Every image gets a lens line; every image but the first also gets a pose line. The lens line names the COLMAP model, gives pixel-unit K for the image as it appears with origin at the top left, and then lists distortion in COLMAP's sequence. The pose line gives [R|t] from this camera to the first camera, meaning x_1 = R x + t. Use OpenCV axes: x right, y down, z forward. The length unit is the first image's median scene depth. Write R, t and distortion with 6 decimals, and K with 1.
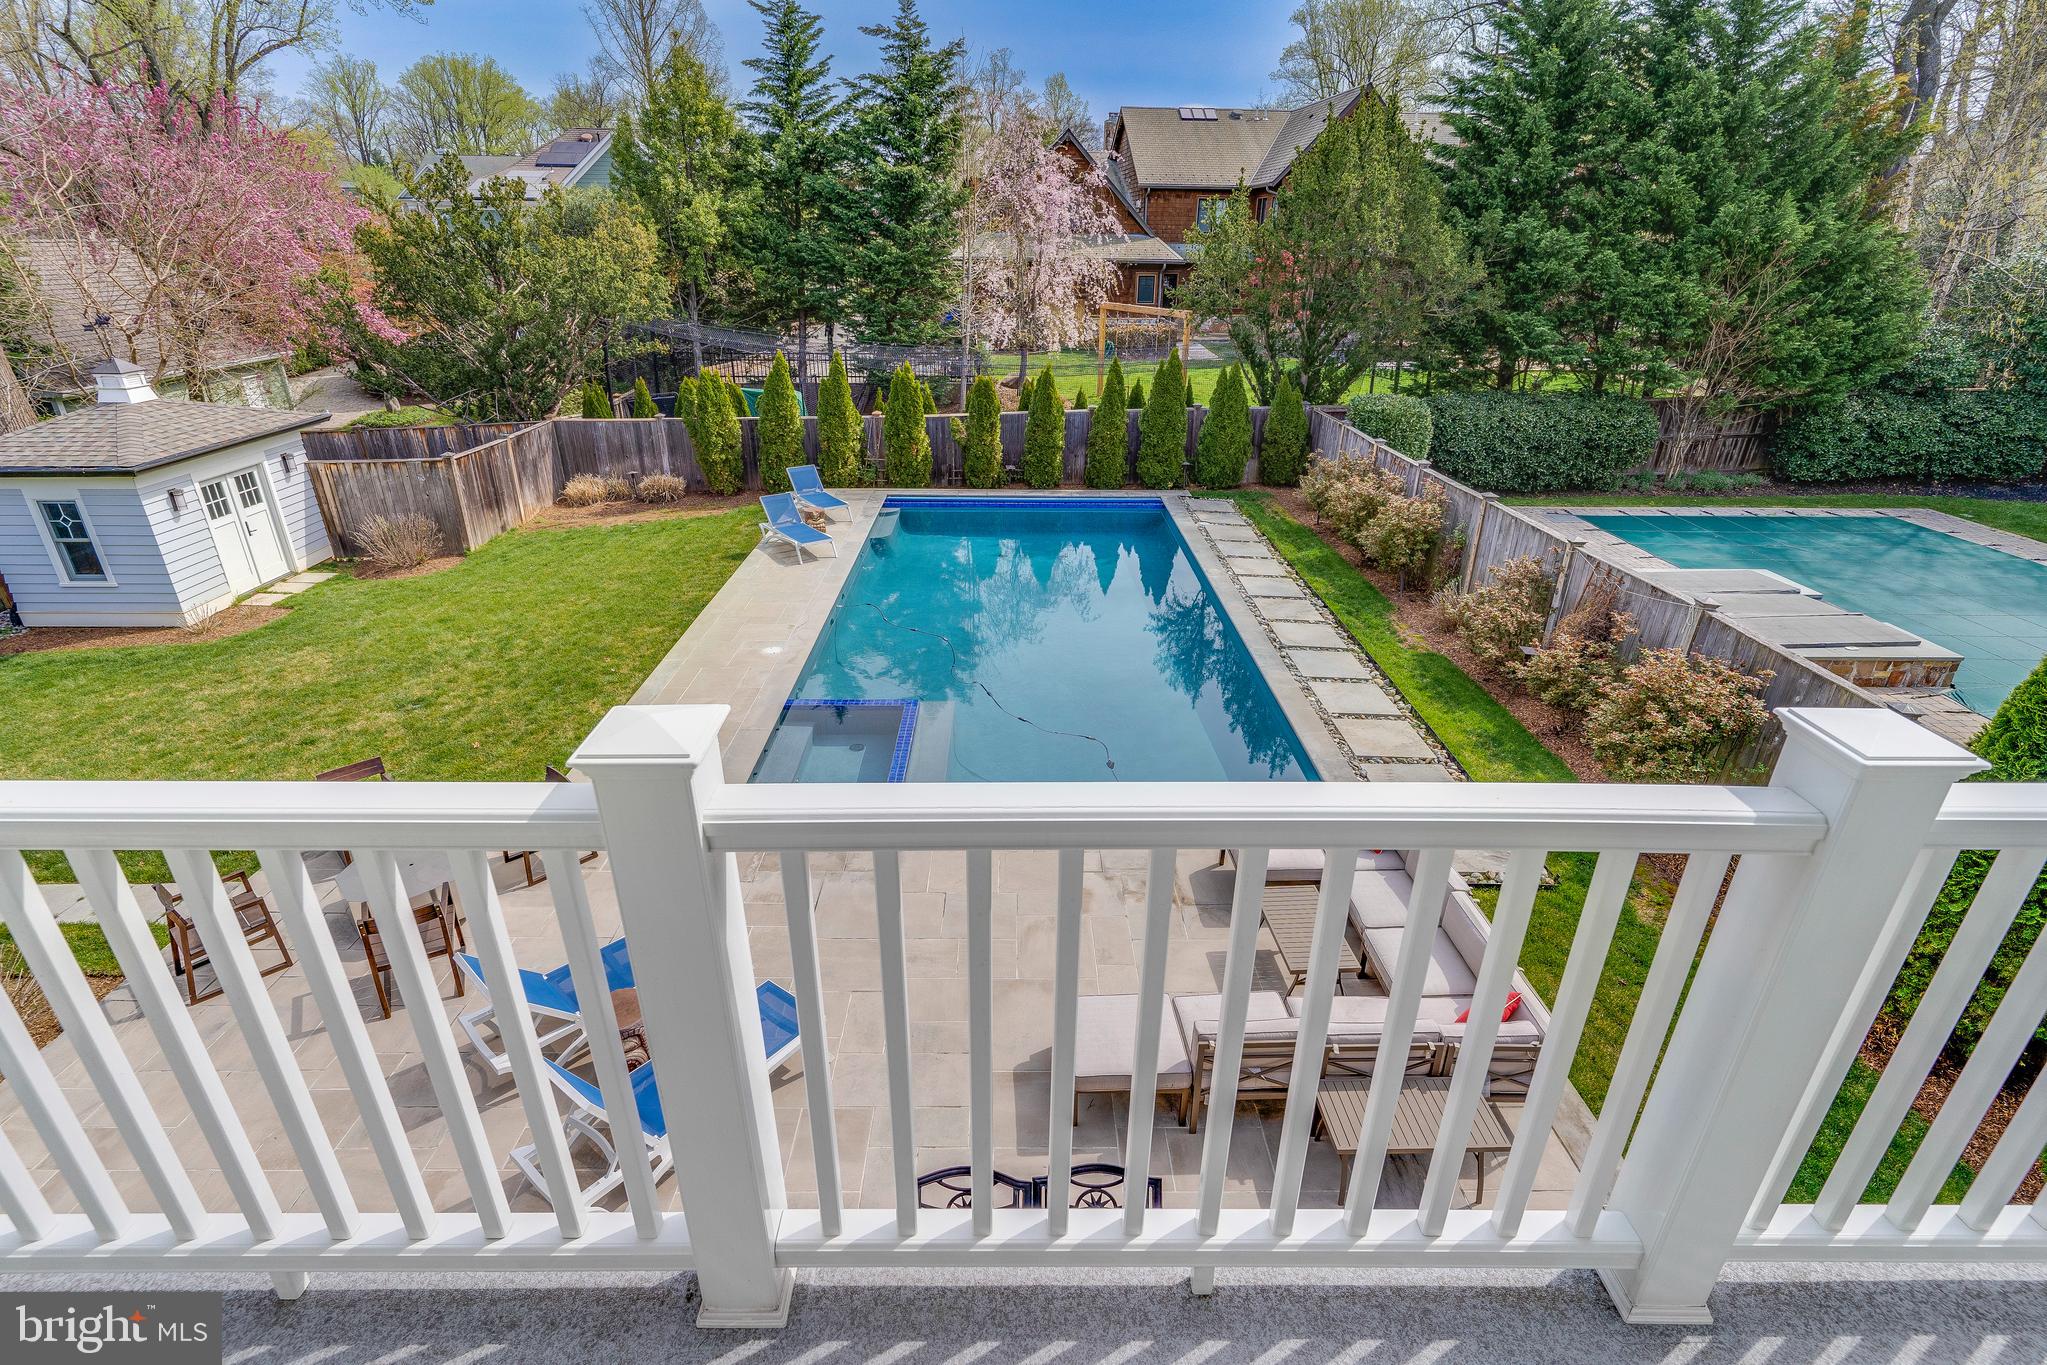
lens RADIAL K [[974.5, 0, 1023.1], [0, 974.5, 677.4], [0, 0, 1]] dist [0.001489, -0.000415]
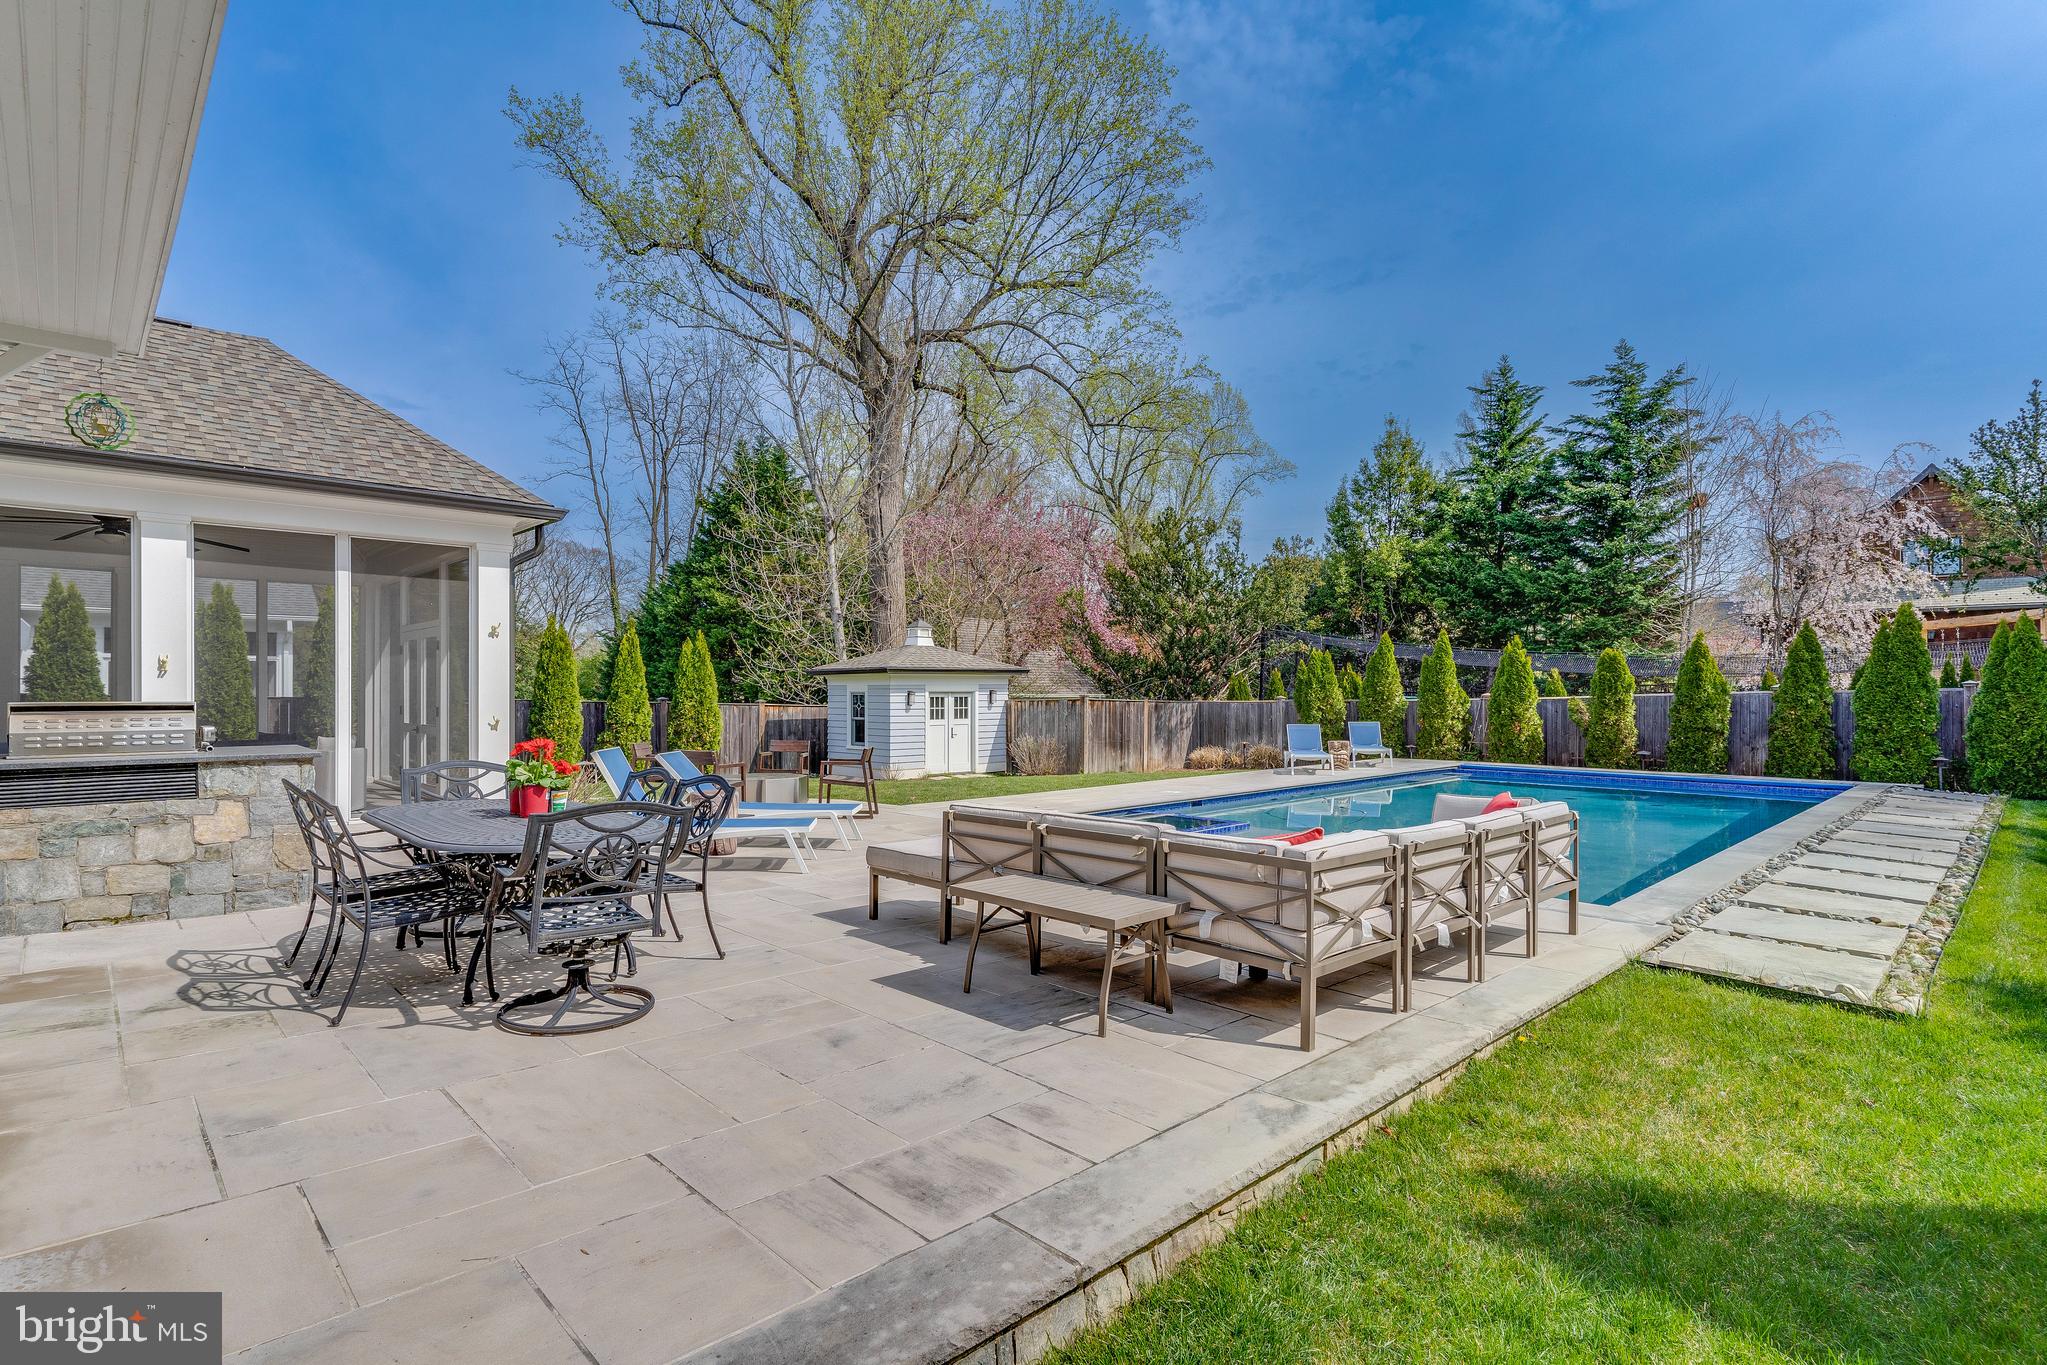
lens RADIAL K [[989.2, 0, 1012.3], [0, 989.2, 686.0], [0, 0, 1]] dist [0.003502, 0.000119]
pose [[0.682712, -0.012052, -0.730588, 0.235539], [-0.296383, 0.909349, -0.291961, 0.134460], [0.667878, 0.415860, 0.617252, 0.109196]]
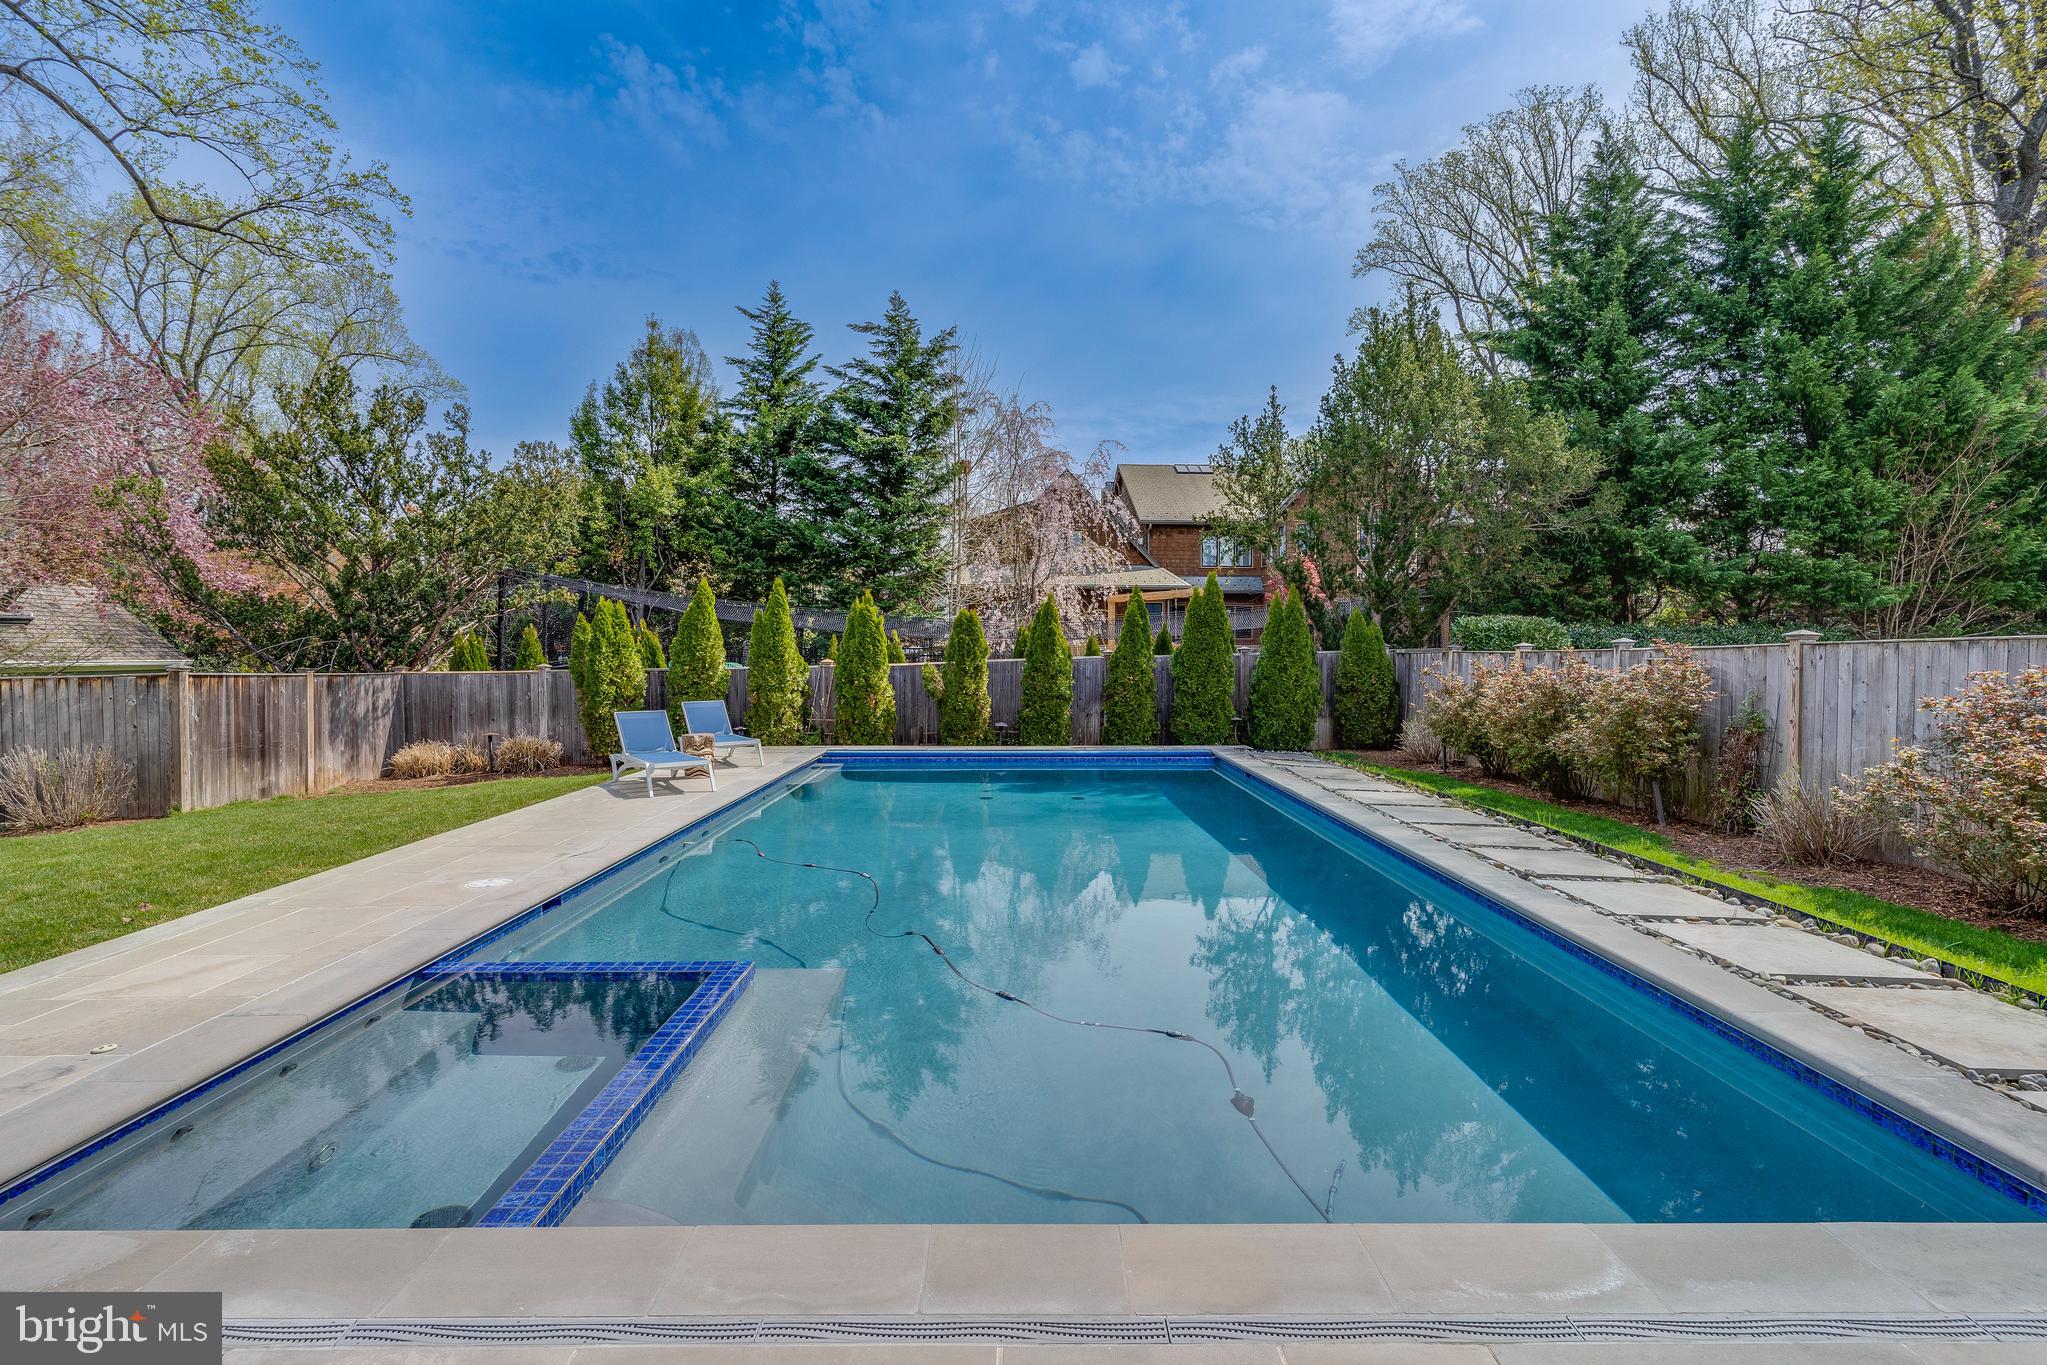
lens RADIAL K [[974.5, 0, 1023.1], [0, 974.5, 677.4], [0, 0, 1]] dist [0.001489, -0.000415]
pose [[0.999946, -0.009567, -0.004075, 0.007044], [0.007239, 0.921776, -0.387655, 0.039645], [0.007465, 0.387605, 0.921796, 0.302872]]
